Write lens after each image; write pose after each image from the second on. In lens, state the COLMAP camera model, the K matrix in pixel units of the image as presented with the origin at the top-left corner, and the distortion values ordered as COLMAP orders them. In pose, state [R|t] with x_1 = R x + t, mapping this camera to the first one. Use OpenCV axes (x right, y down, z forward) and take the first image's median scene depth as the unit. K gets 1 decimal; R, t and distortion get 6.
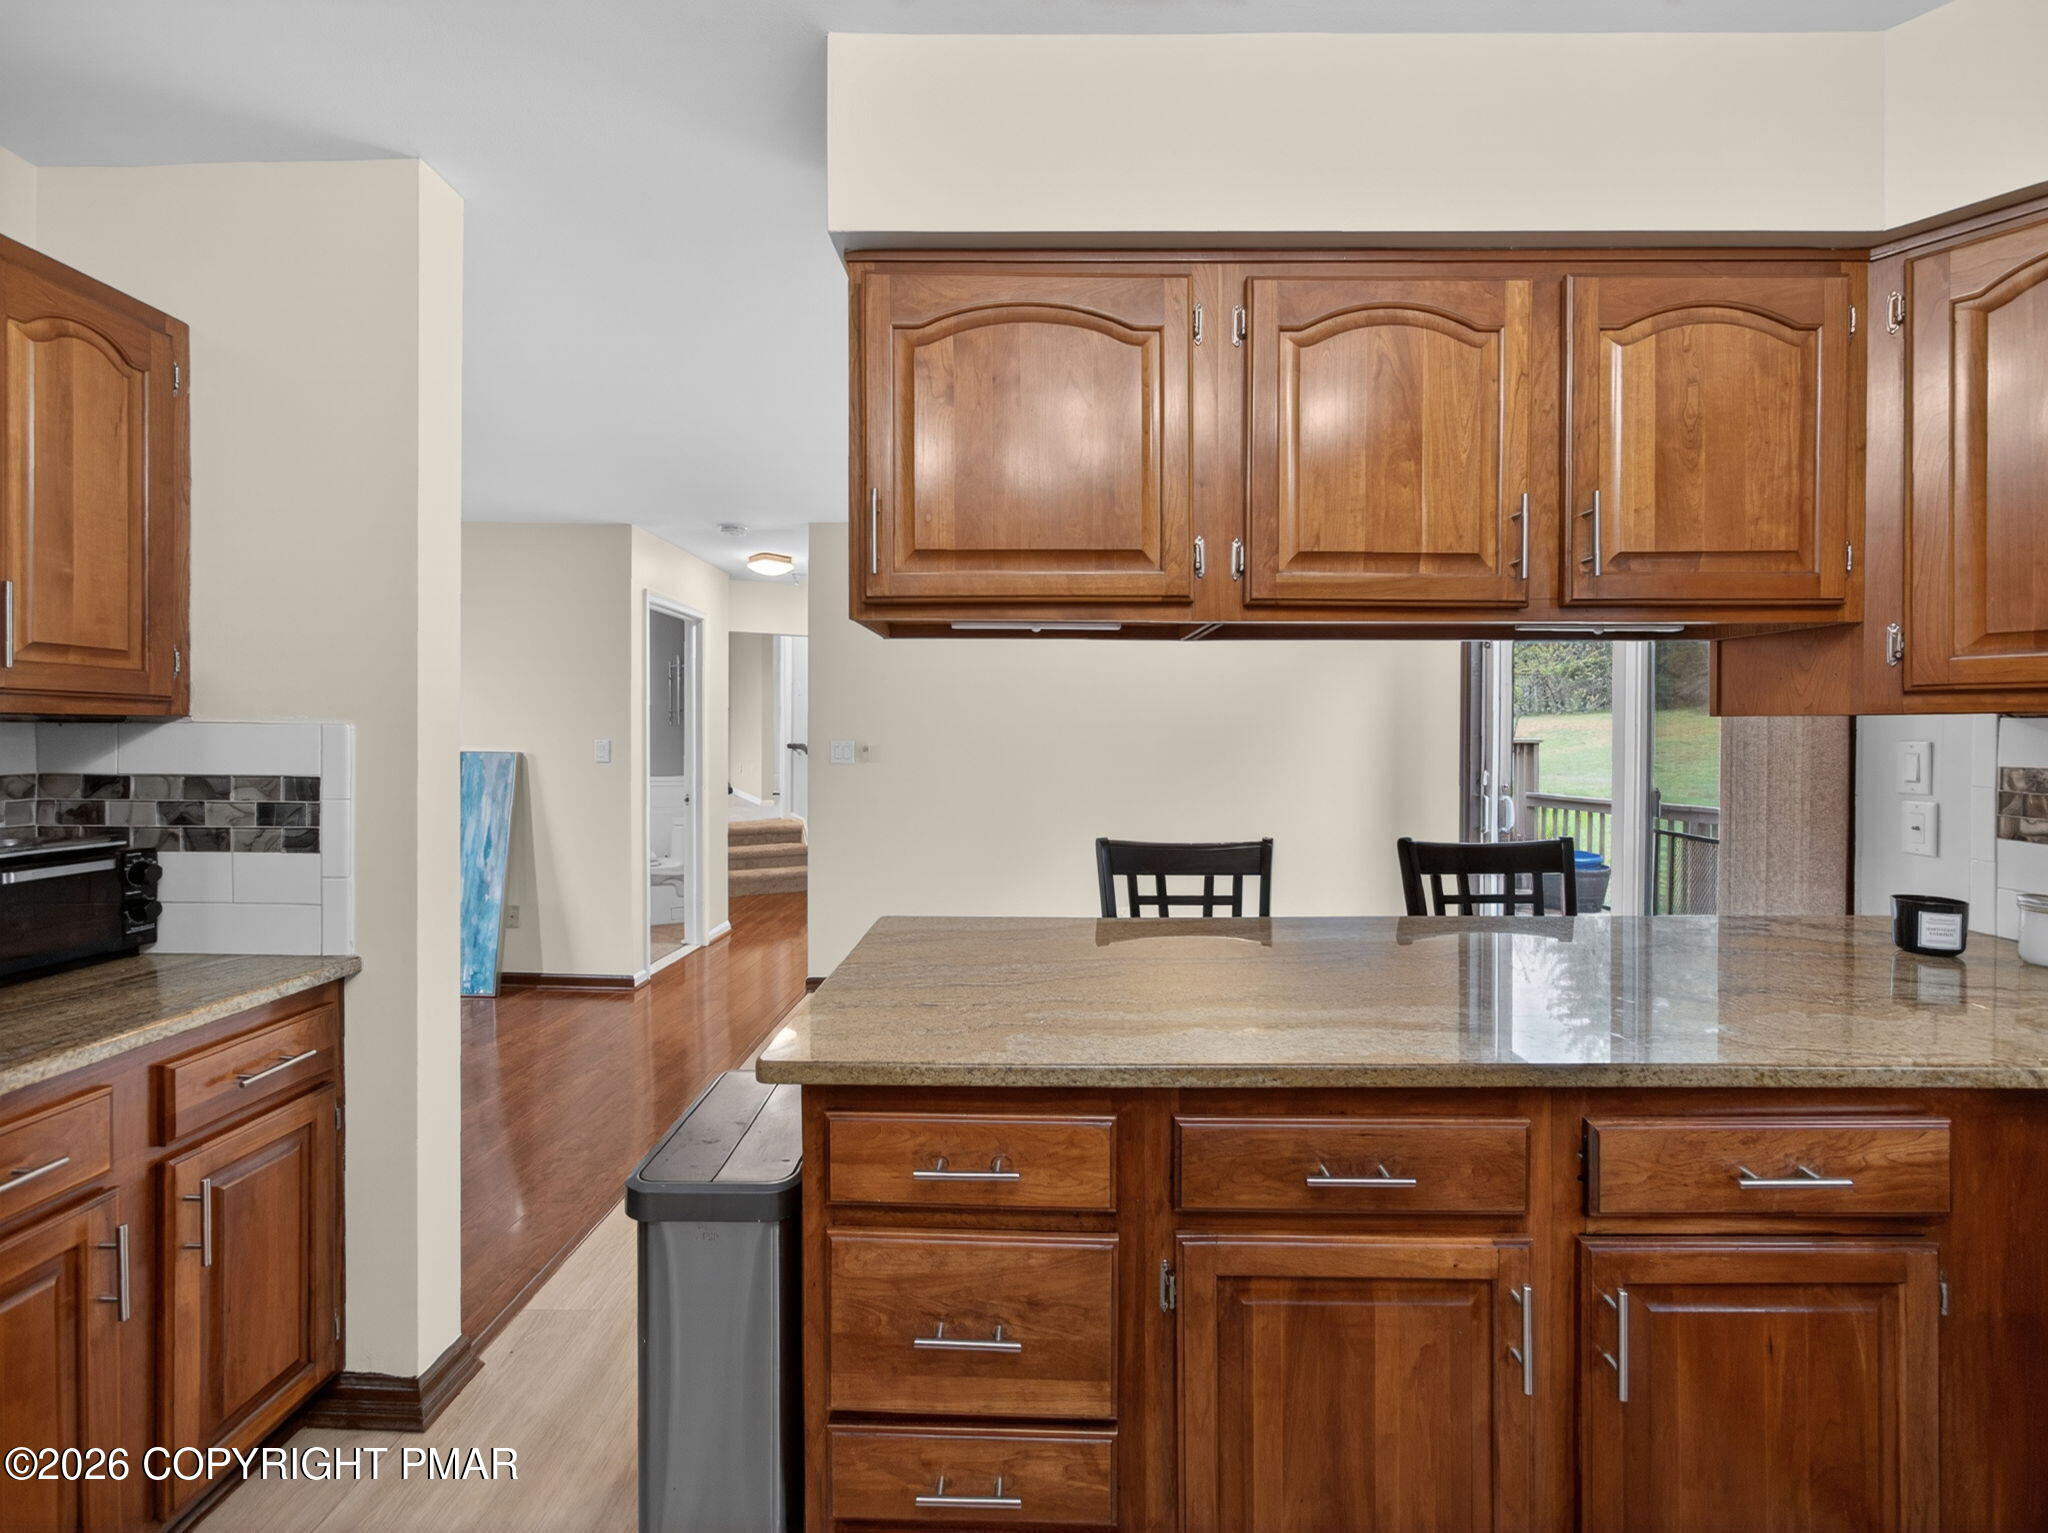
lens RADIAL K [[841.0, 0, 1026.8], [0, 841.0, 741.8], [0, 0, 1]] dist [-0.025215, 0.008353]
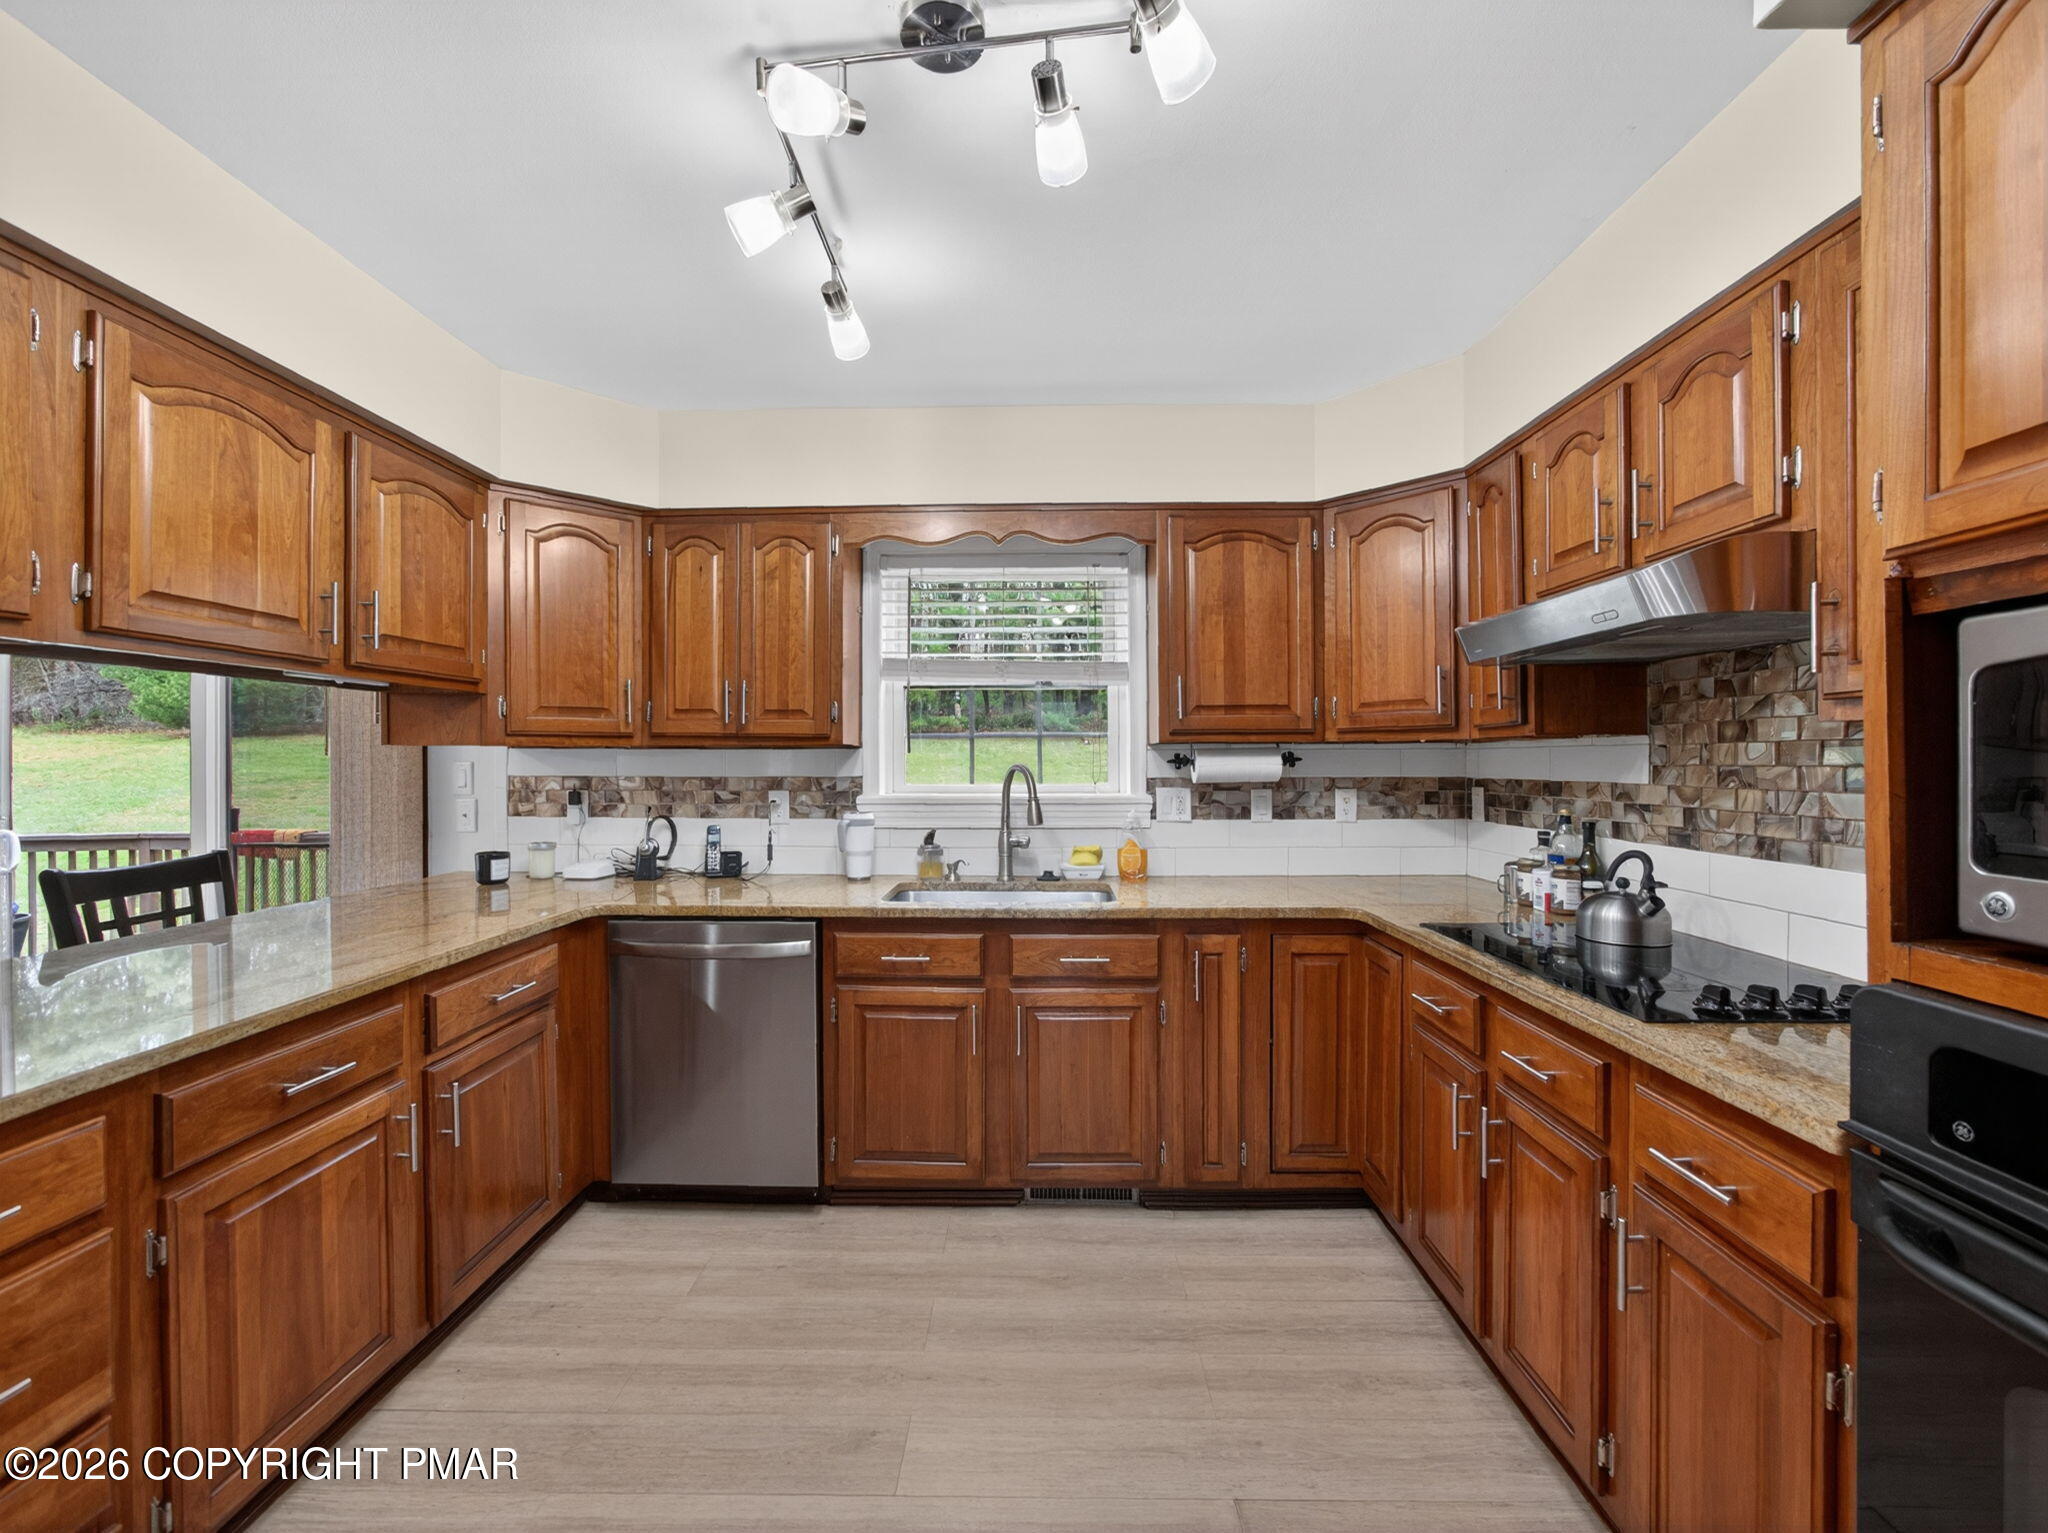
lens RADIAL K [[841.0, 0, 1030.0], [0, 841.0, 759.1], [0, 0, 1]] dist [-0.025215, 0.008353]
pose [[-0.001235, -0.001368, 0.999998, -0.758329], [0.009301, 0.999956, 0.001380, 0.002503], [-0.999956, 0.009303, -0.001222, -0.145082]]
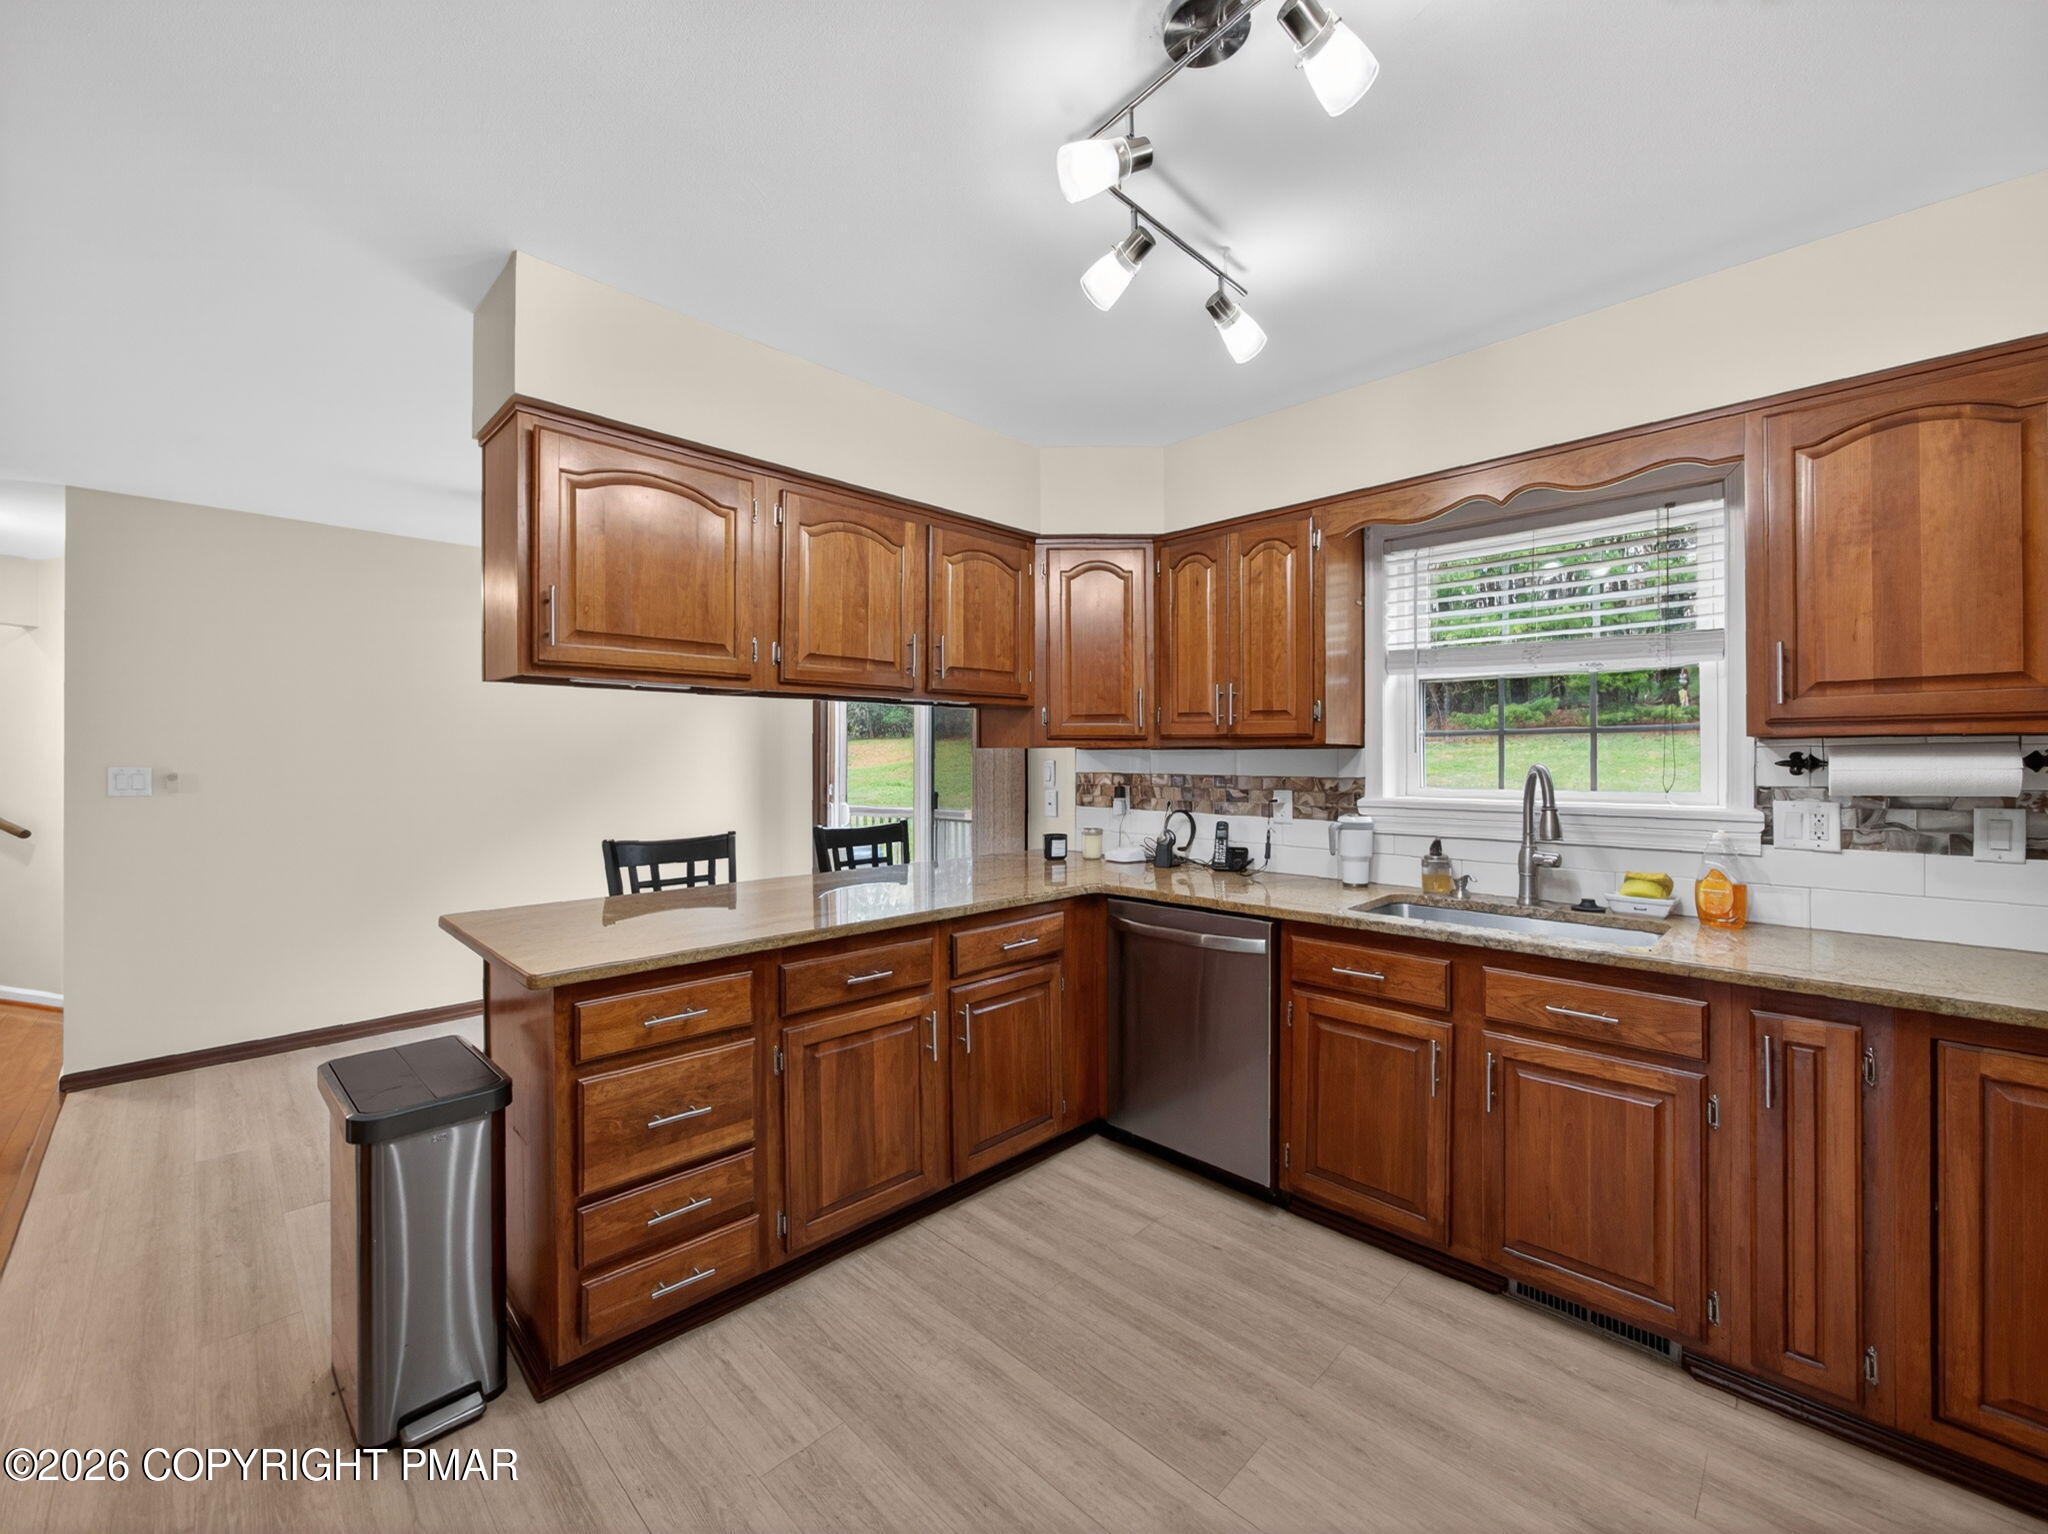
lens RADIAL K [[841.0, 0, 1026.6], [0, 841.0, 755.8], [0, 0, 1]] dist [-0.025215, 0.008353]
pose [[0.692451, 0.001162, 0.721464, -0.627686], [0.006304, 0.999951, -0.007661, 0.003399], [-0.721438, 0.009853, 0.692409, -0.540863]]
